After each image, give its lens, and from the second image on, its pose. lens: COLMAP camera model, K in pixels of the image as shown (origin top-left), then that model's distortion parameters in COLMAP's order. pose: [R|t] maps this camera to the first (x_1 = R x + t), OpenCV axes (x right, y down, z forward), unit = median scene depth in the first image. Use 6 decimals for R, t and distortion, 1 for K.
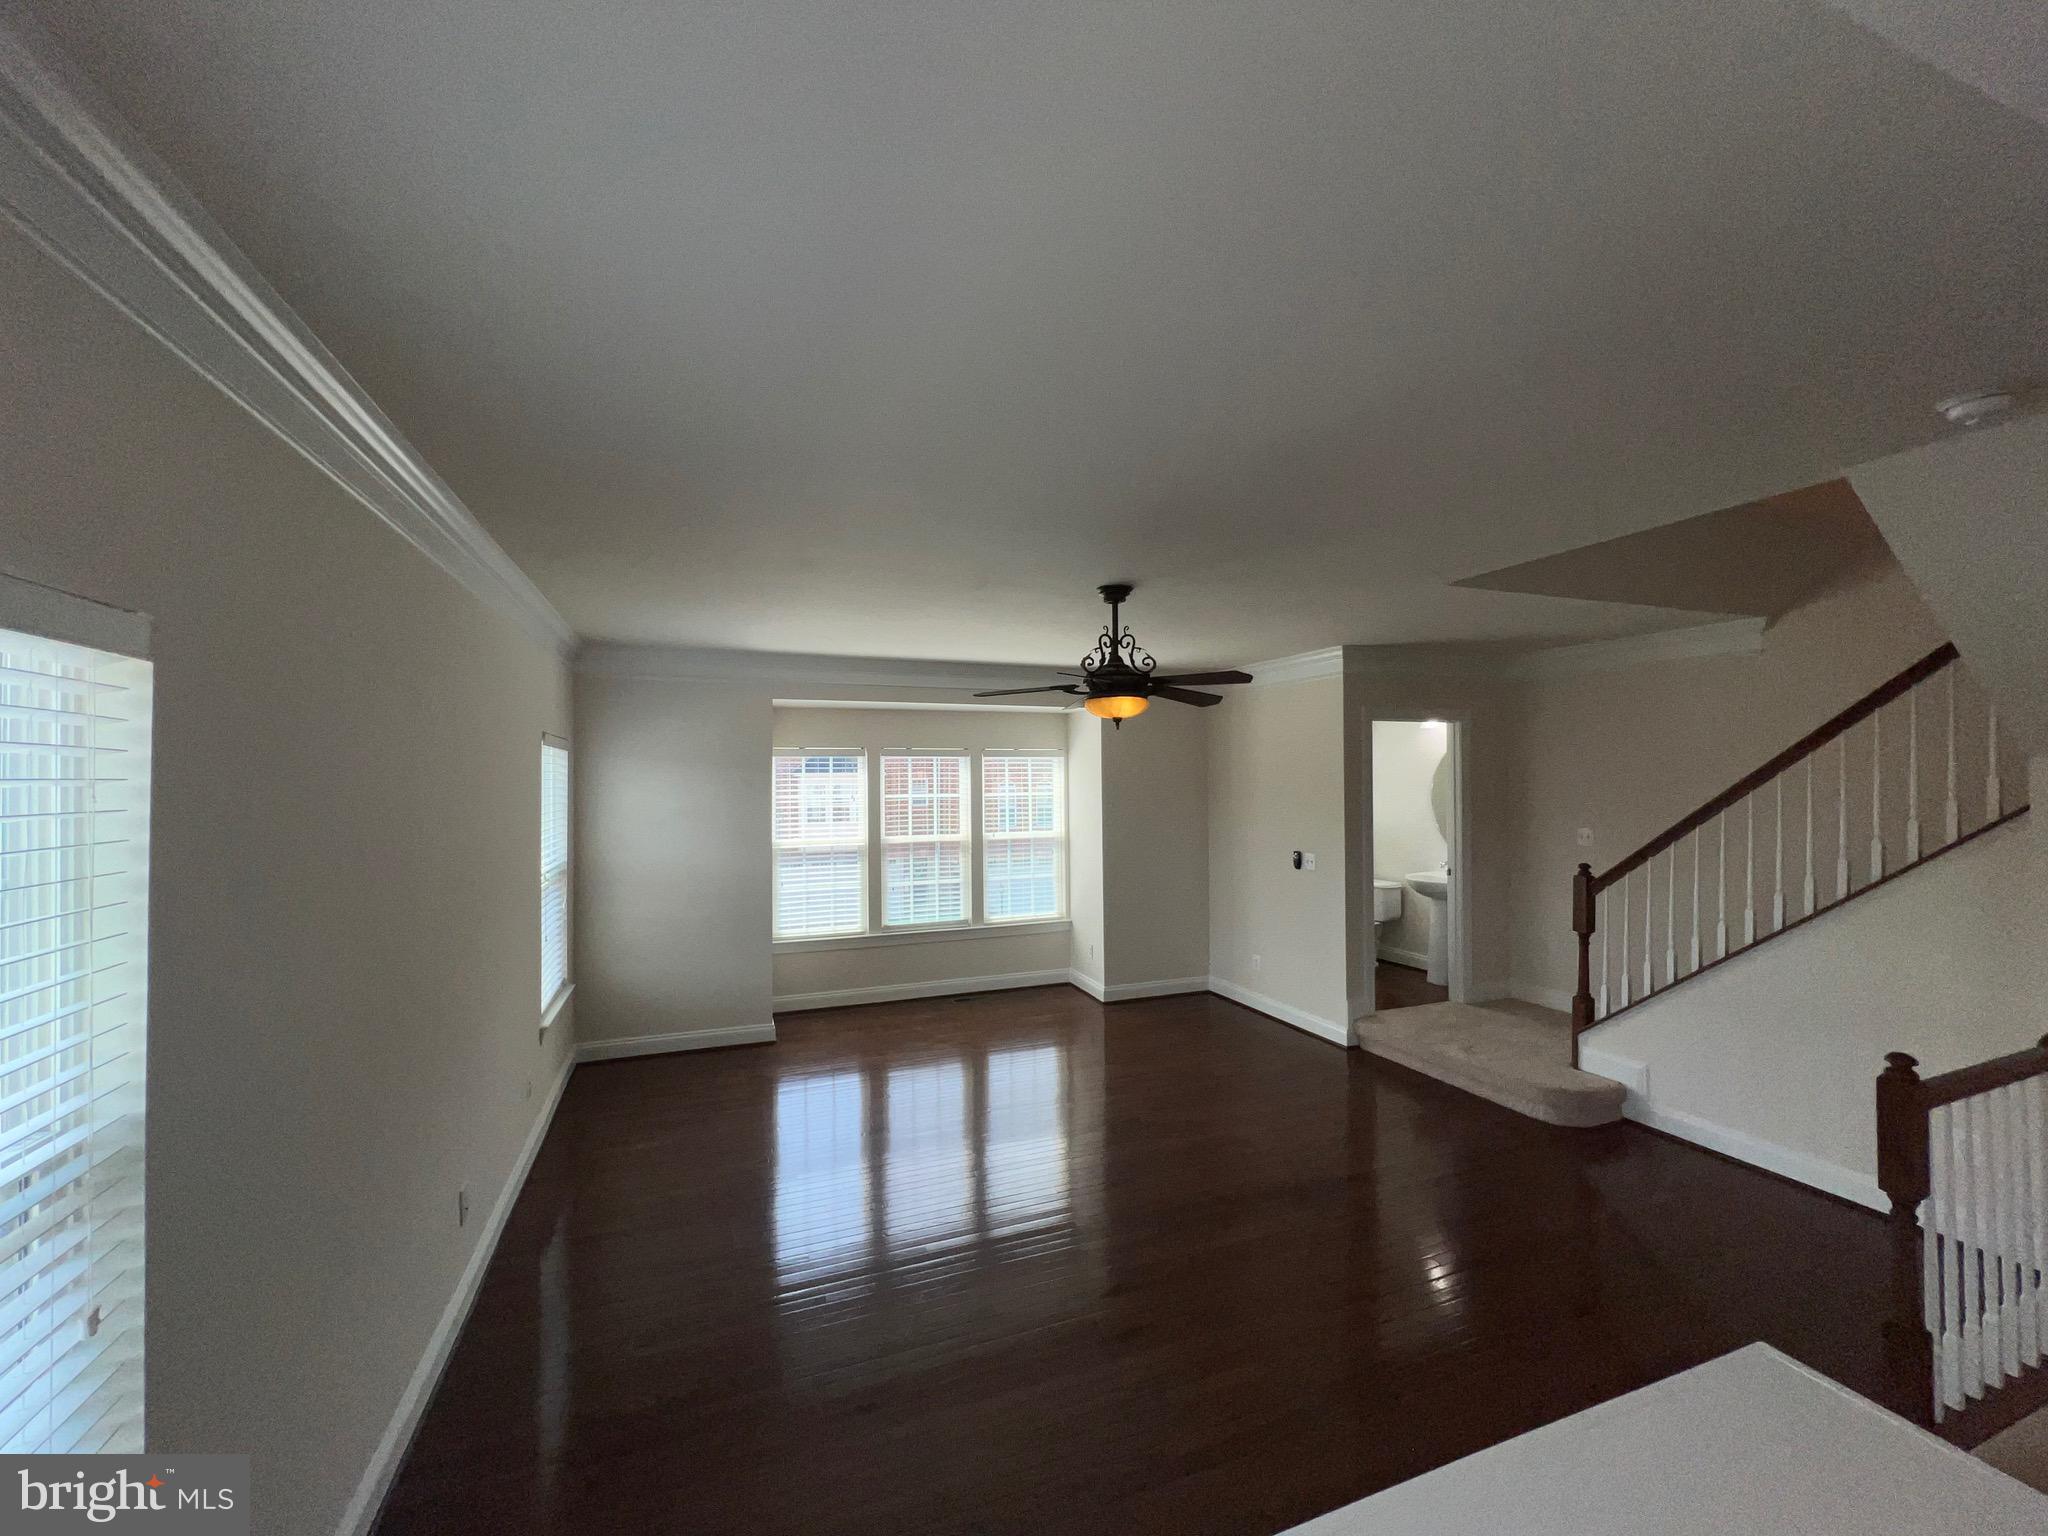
lens RADIAL K [[820.7, 0, 1022.0], [0, 820.7, 772.6], [0, 0, 1]] dist [0.009994, 0.000157]
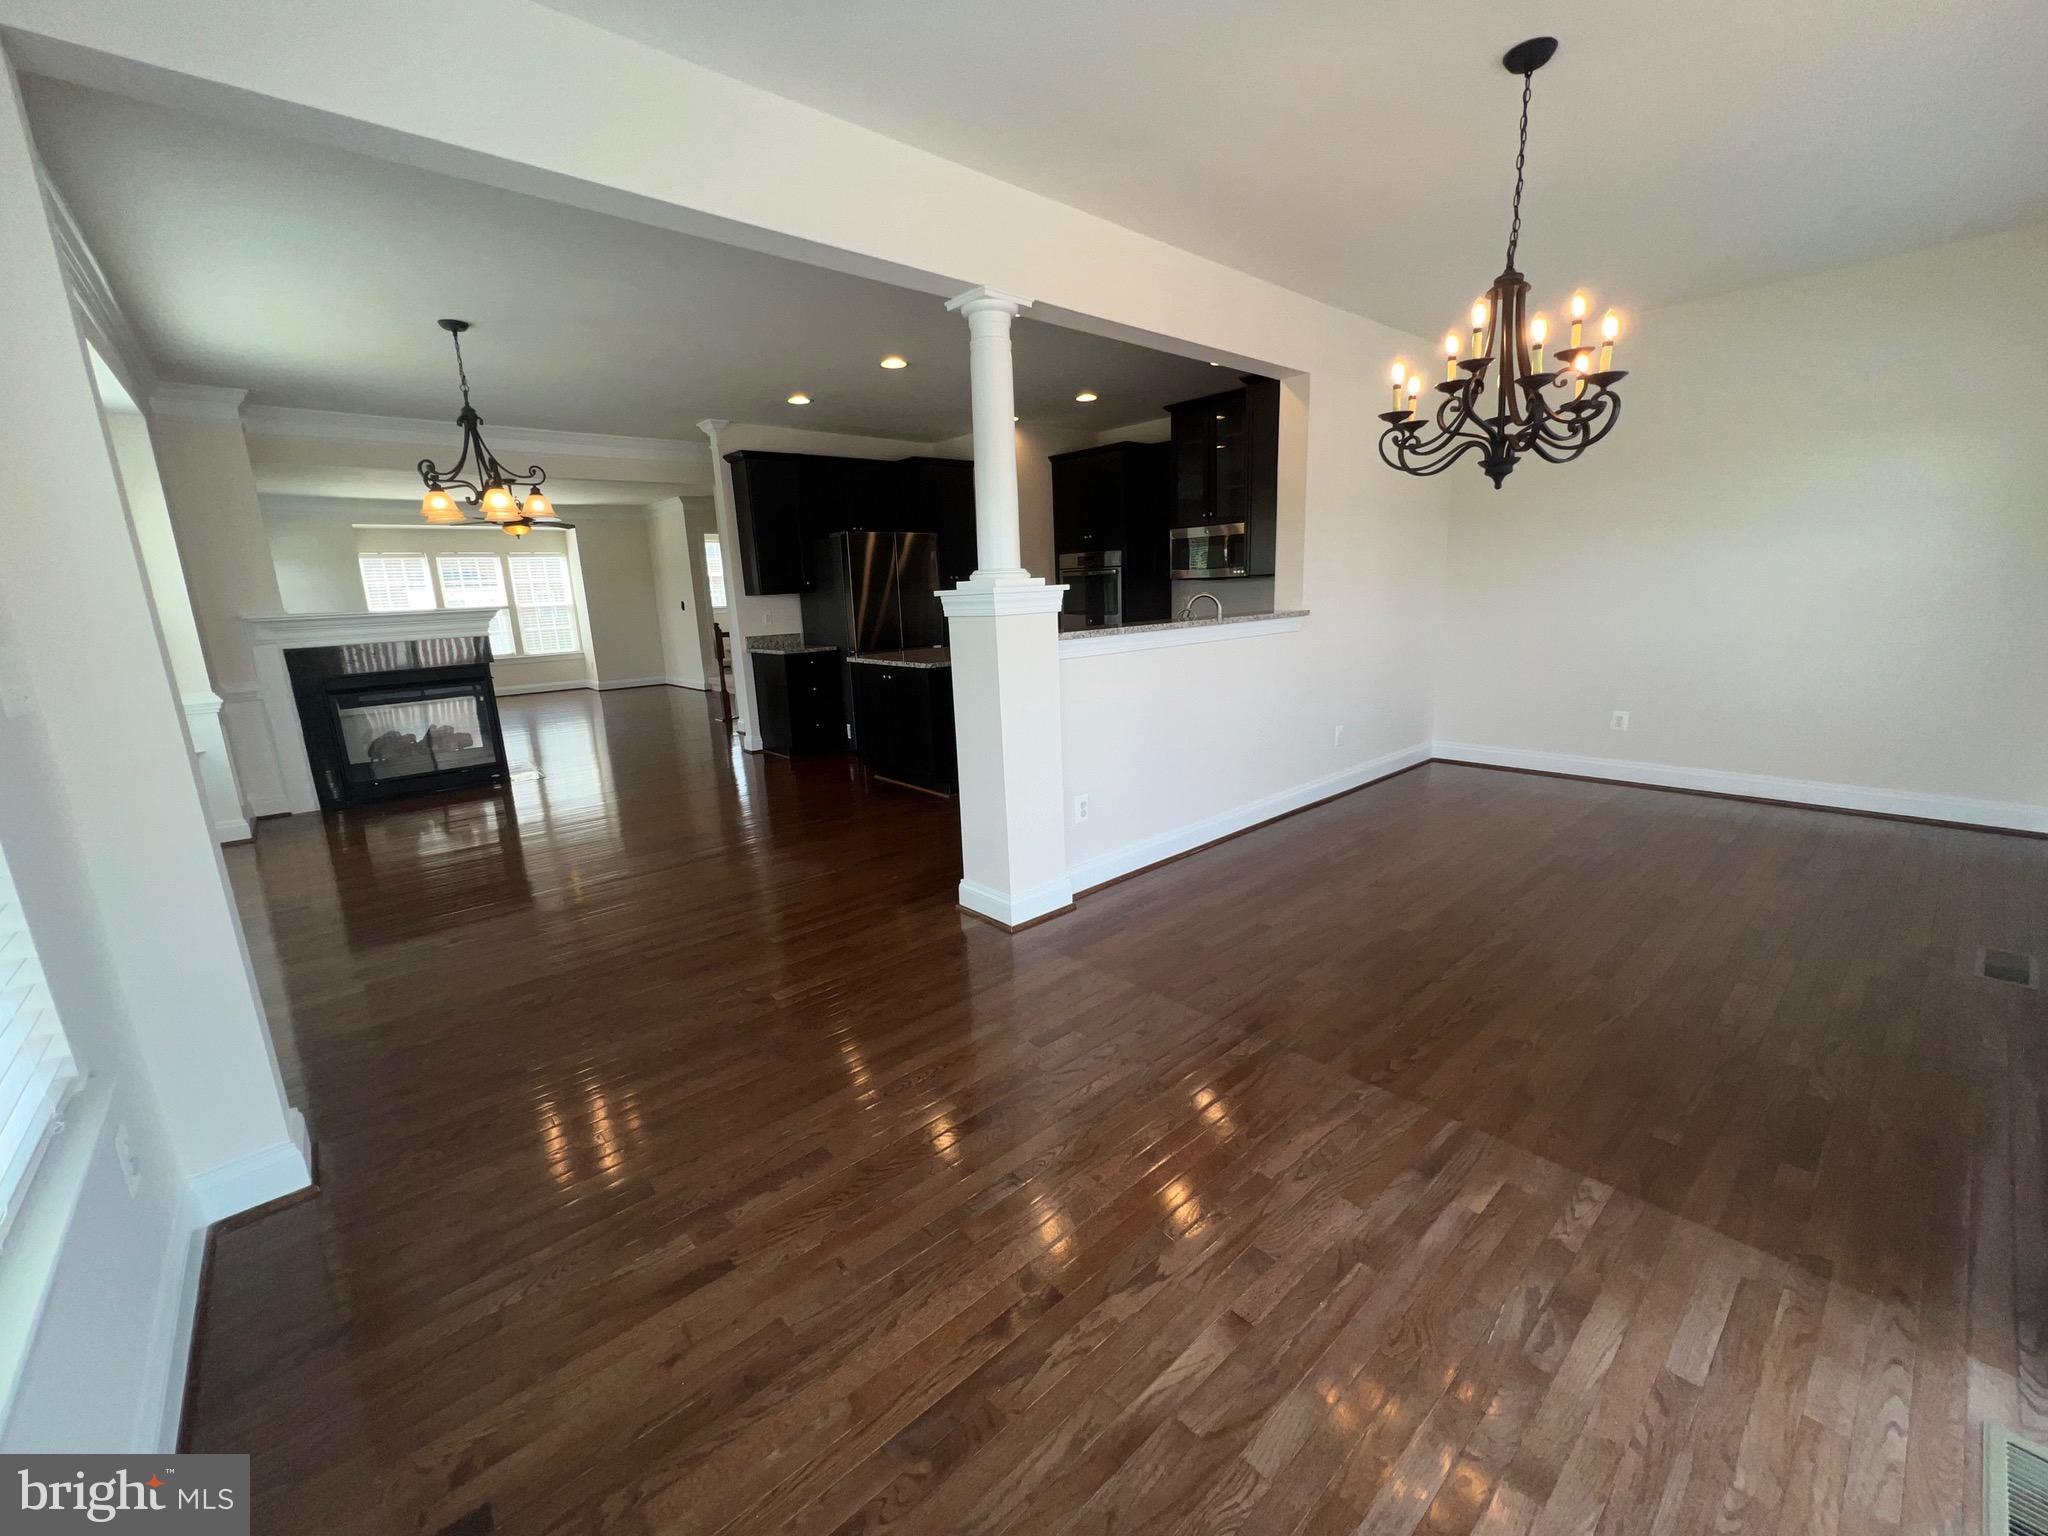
lens RADIAL K [[820.7, 0, 1027.0], [0, 820.7, 776.5], [0, 0, 1]] dist [0.009994, 0.000157]
pose [[0.935612, -0.100057, 0.338553, 0.350696], [0.027890, 0.976947, 0.211654, 0.098644], [-0.351926, -0.188584, 0.916834, -1.094081]]
